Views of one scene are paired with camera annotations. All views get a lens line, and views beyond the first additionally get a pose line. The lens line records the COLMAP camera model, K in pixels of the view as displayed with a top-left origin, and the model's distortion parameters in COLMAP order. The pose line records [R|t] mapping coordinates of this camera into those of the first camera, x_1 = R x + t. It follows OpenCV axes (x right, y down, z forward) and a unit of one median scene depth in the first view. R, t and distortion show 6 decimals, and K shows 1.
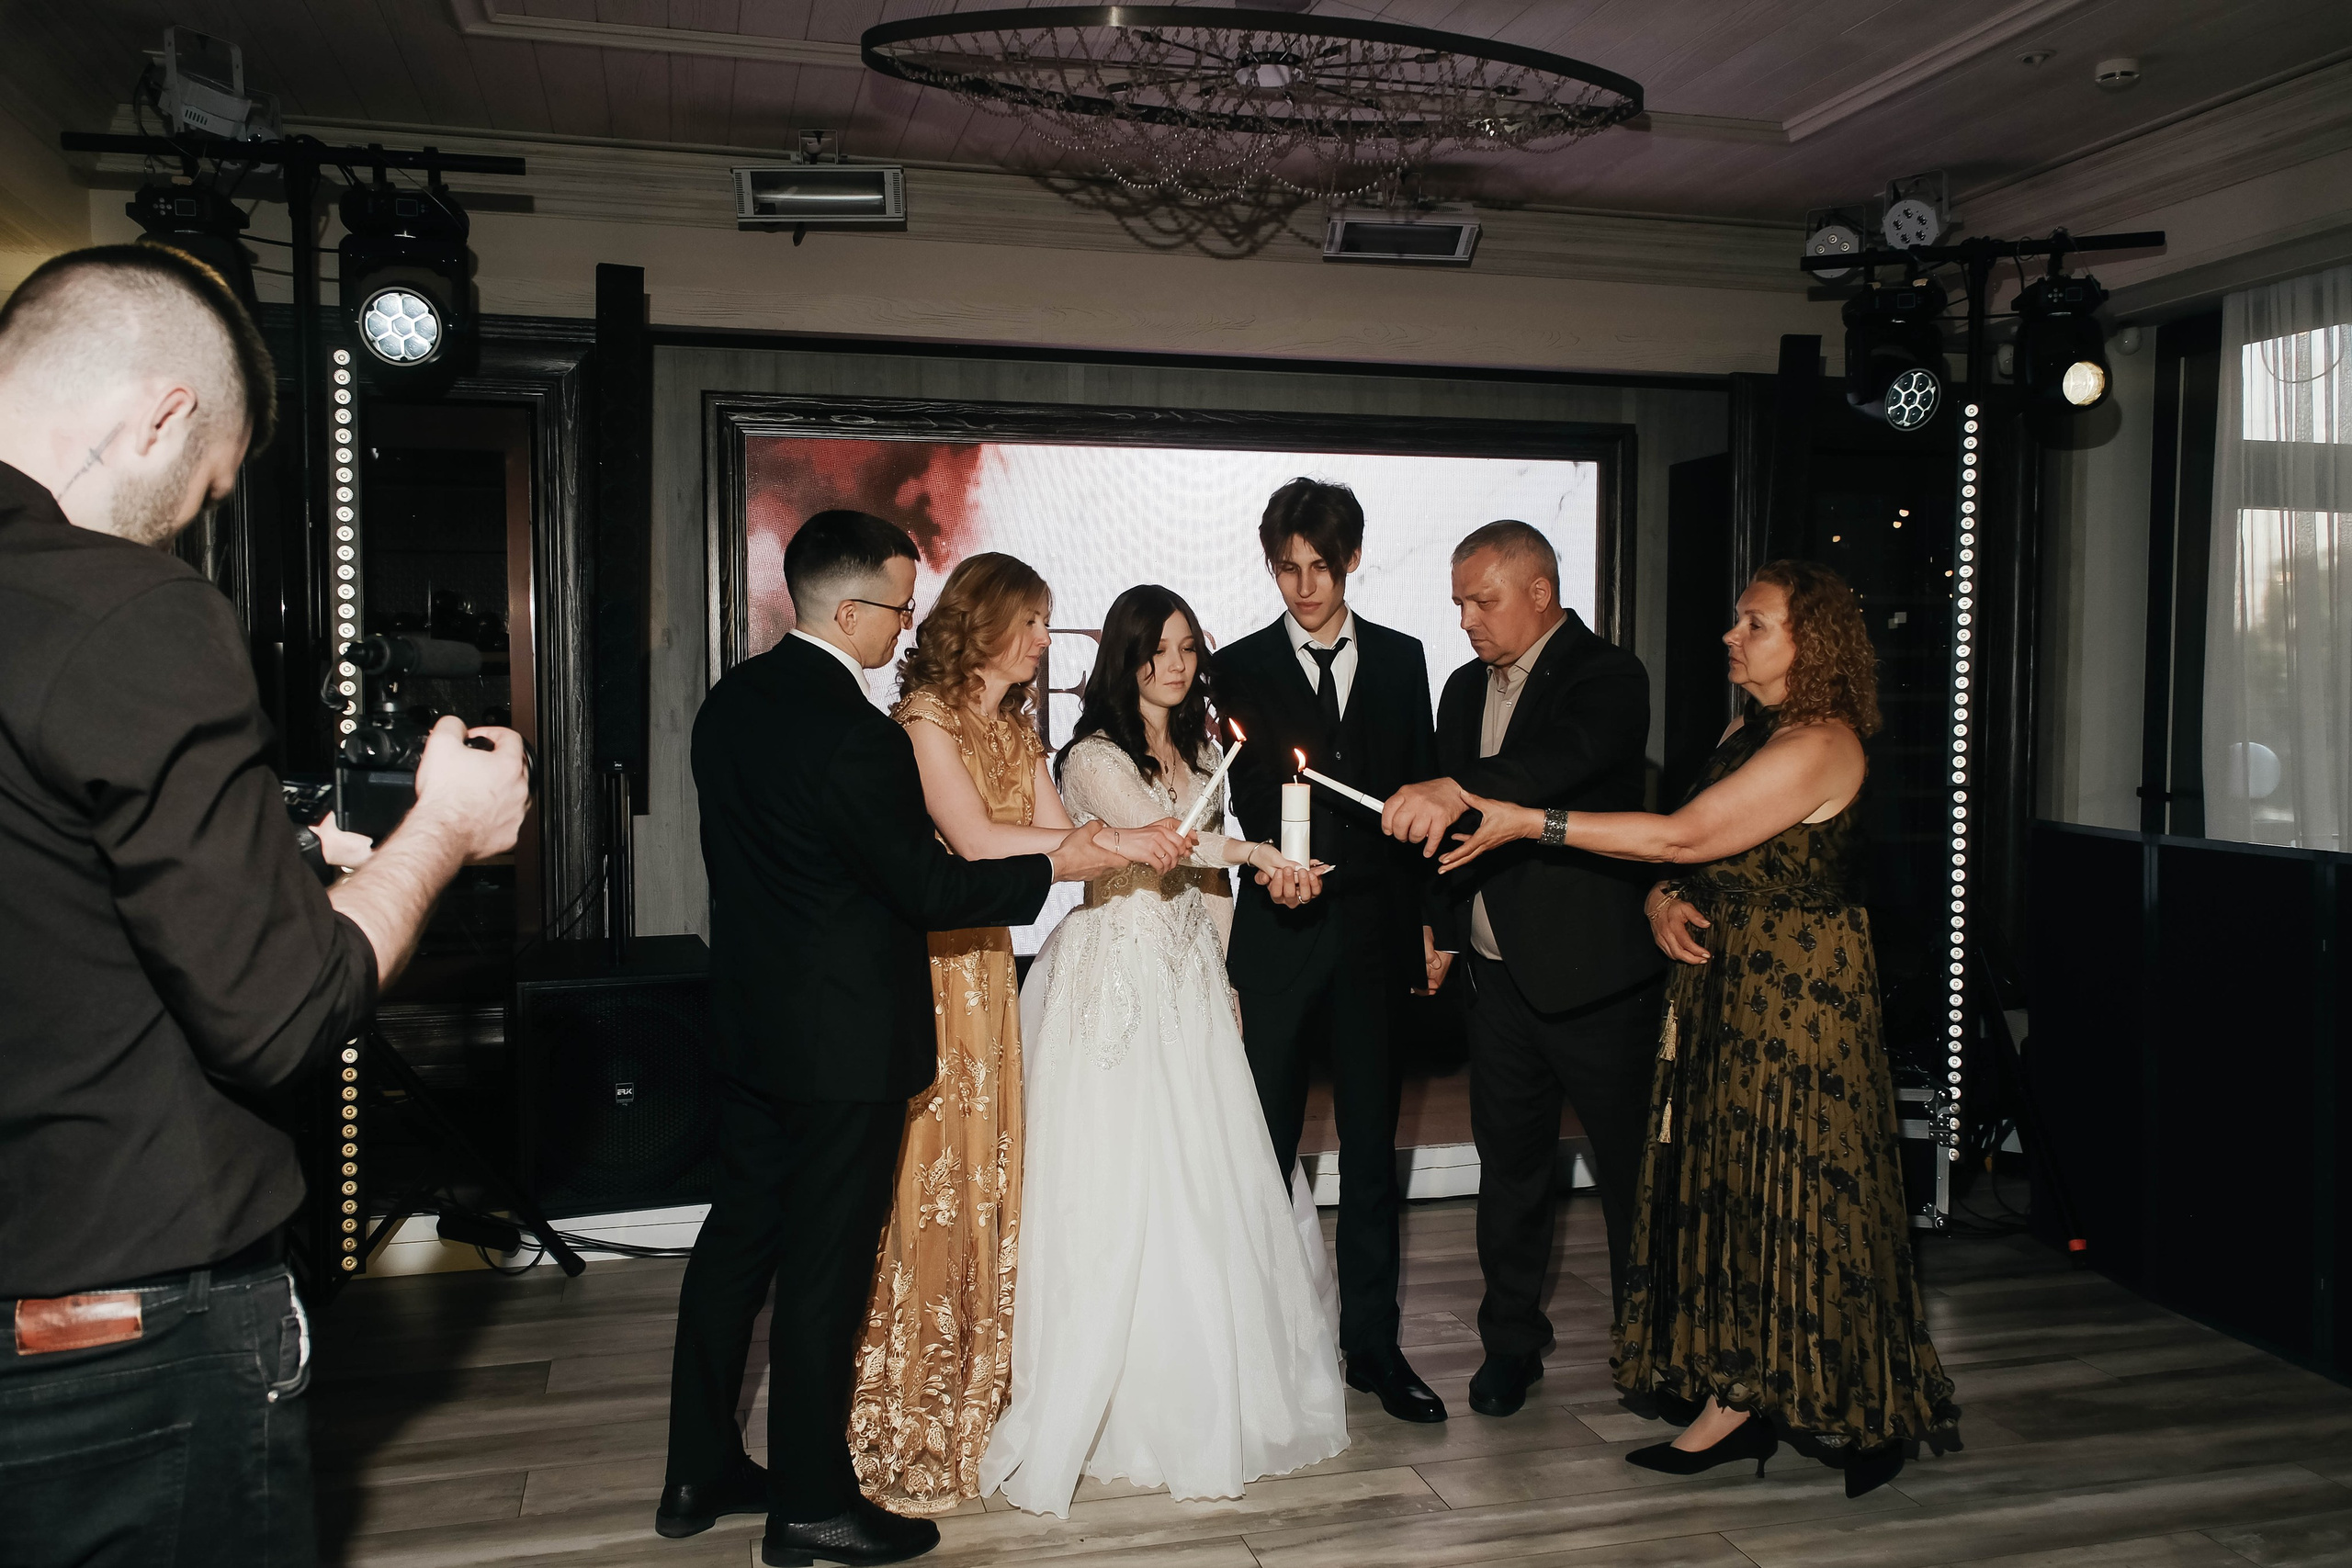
lens RADIAL K [[1869.0, 0, 1194.5], [0, 1869.0, 793.5], [0, 0, 1]] dist [-0.034514, 0.057225]
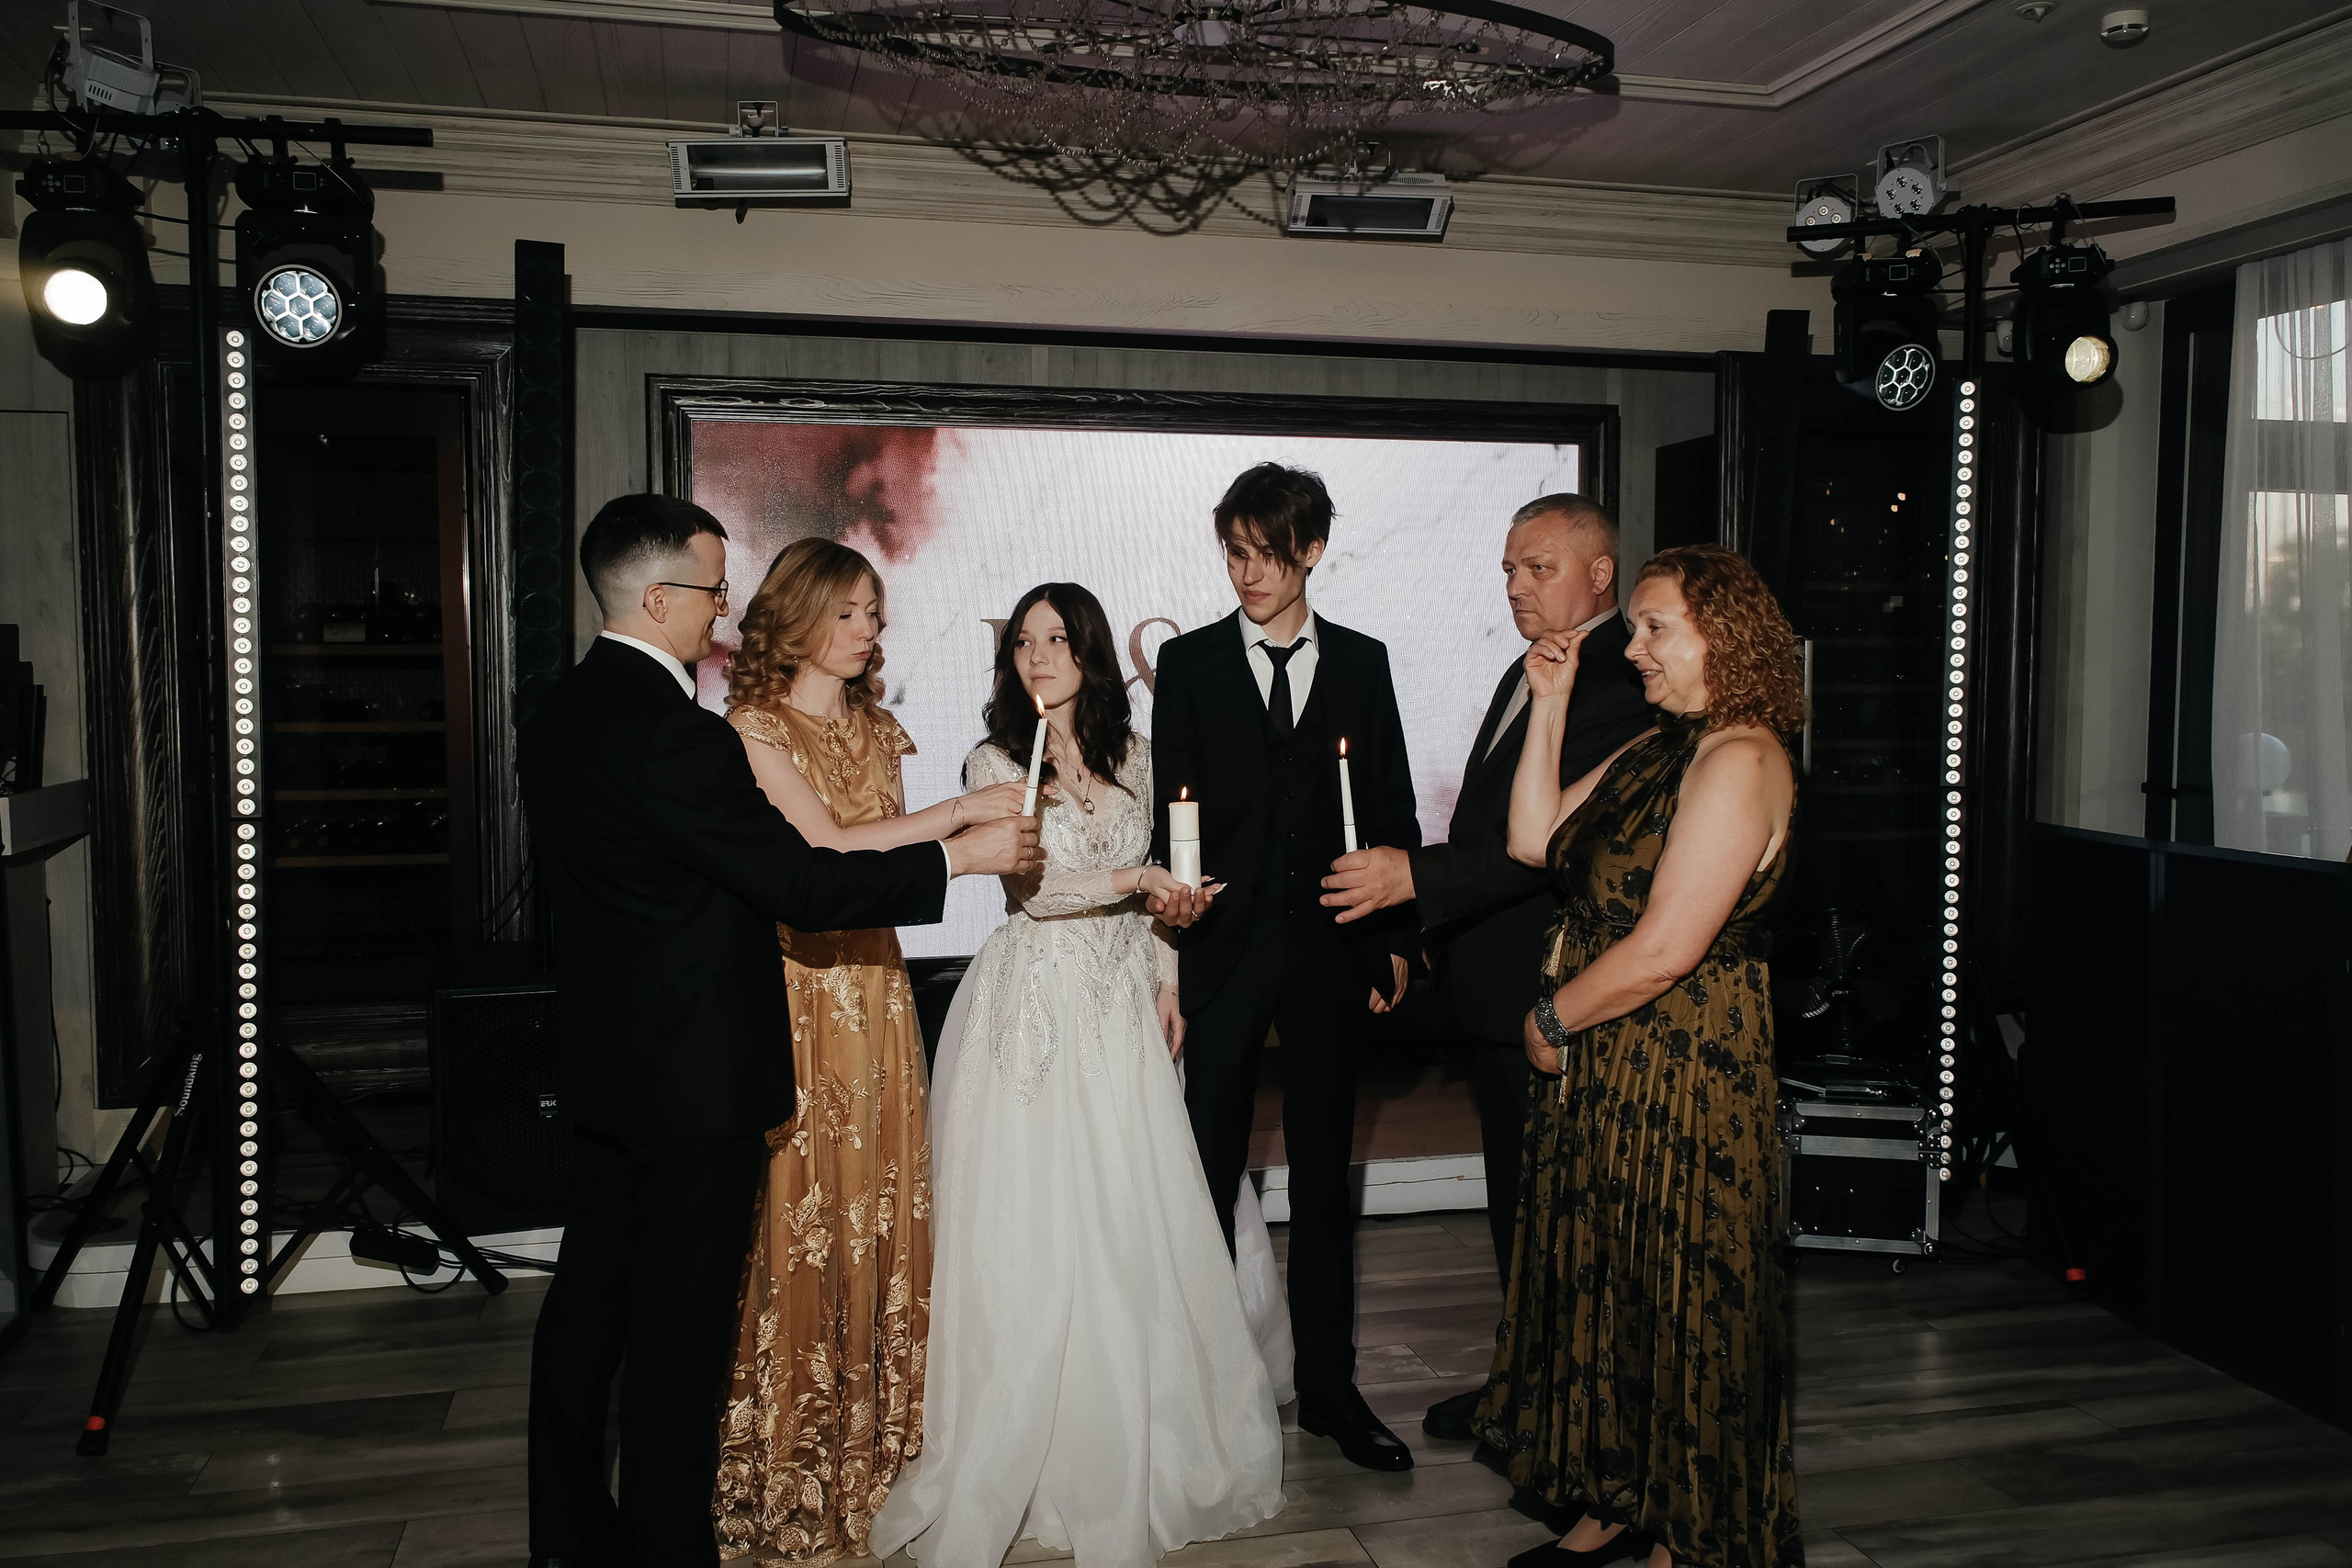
lens RADIAL K [[1863.8, 0, 1164.2], [0, 1863.8, 787.1], [0, 0, 1]] dist [-0.004952, -0.006604]
pose [[0.999651, 0.001632, -0.026348, 0.035408], [-0.001493, 0.999985, 0.005300, -0.007989], [0.026356, -0.005259, 0.999639, 0.044060]]
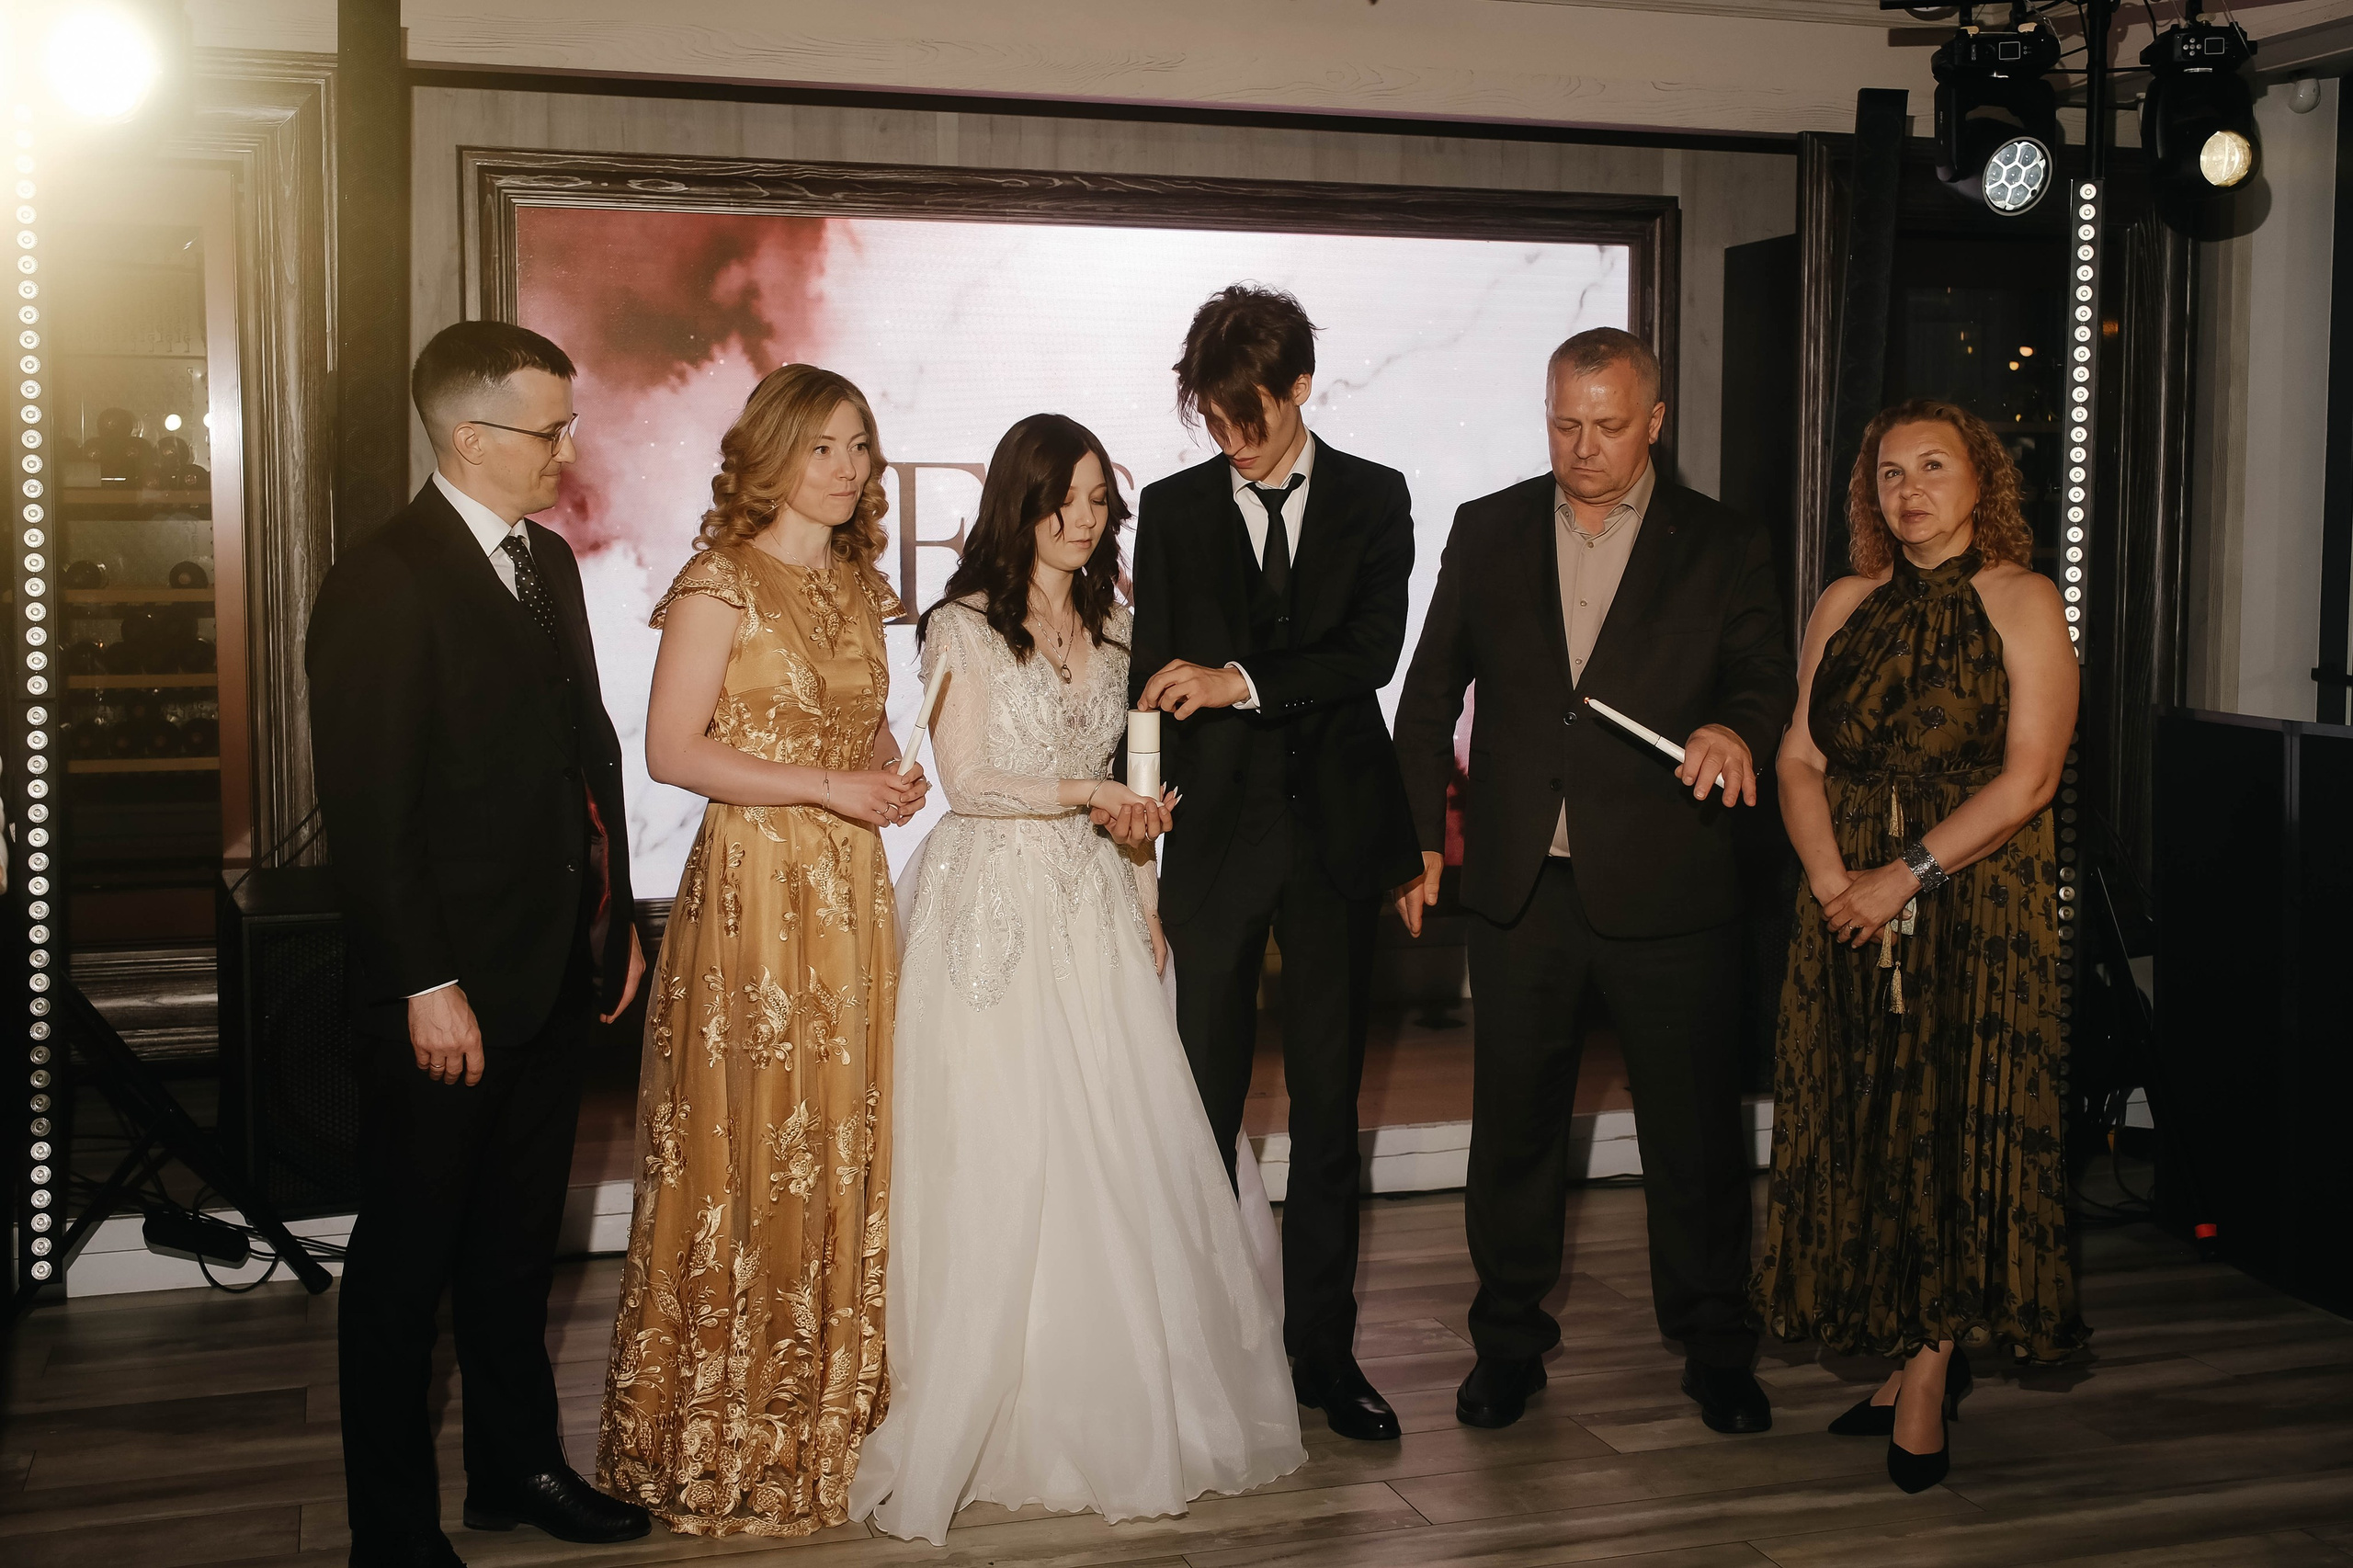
lens RADIAL K [[2747.5, 0, 1222.4], [0, 2747.5, 778.8], [0, 0, 1]] dist [-0.006529, 0.019830]
pose [[0.998634, -0.002760, 0.052176, -0.014201], [0.001272, 0.999593, 0.028516, 0.011397], [-0.052234, -0.028411, 0.998231, -0.160617]]
